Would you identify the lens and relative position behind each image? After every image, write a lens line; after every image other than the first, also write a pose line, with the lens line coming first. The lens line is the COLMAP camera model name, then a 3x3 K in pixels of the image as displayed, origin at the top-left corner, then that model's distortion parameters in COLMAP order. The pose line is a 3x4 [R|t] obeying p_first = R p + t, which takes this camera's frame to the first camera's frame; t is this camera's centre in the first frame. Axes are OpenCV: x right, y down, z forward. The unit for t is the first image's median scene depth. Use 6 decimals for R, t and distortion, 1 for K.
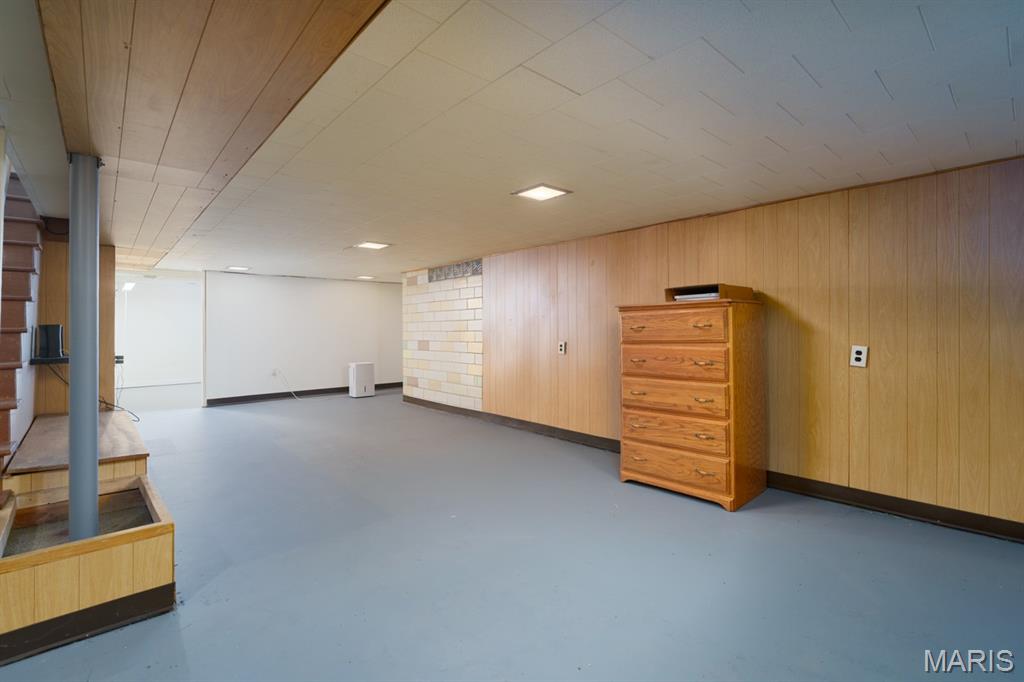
lens RADIAL K [[467.7, 0, 513.2], [0, 467.7, 333.5], [0, 0, 1]] dist [-0.005583, -0.000058]
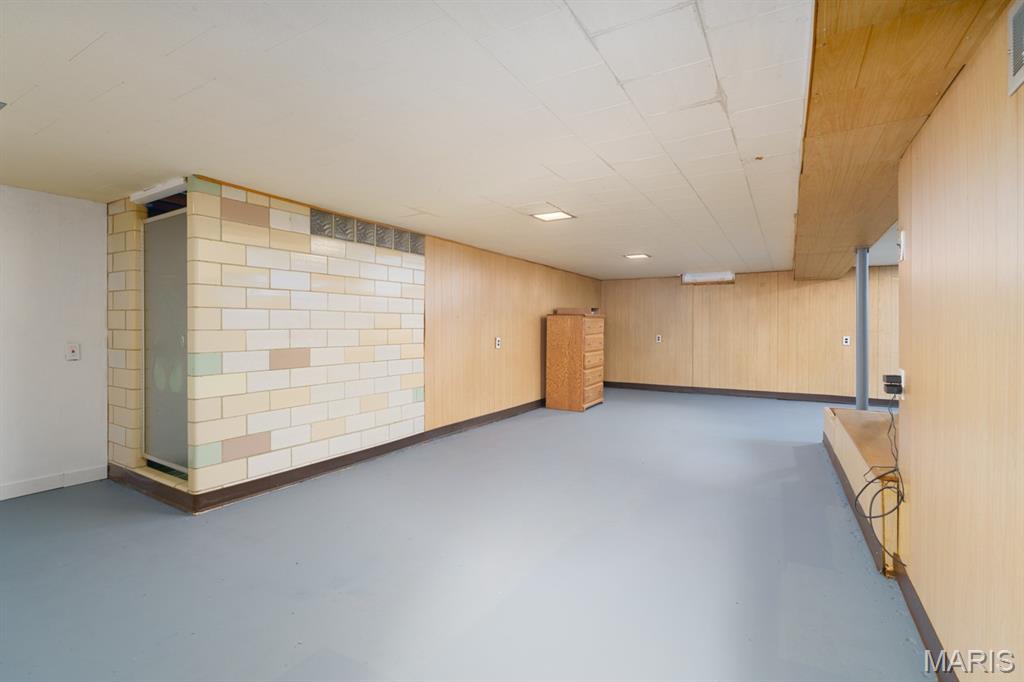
lens RADIAL K [[467.7, 0, 513.2], [0, 467.7, 333.5], [0, 0, 1]] dist [-0.005583, -0.000058]
pose [[-0.298563, -0.006243, 0.954369, -0.790007], [0.008144, 0.999926, 0.009089, -0.003078], [-0.954355, 0.010486, -0.298490, 1.008637]]
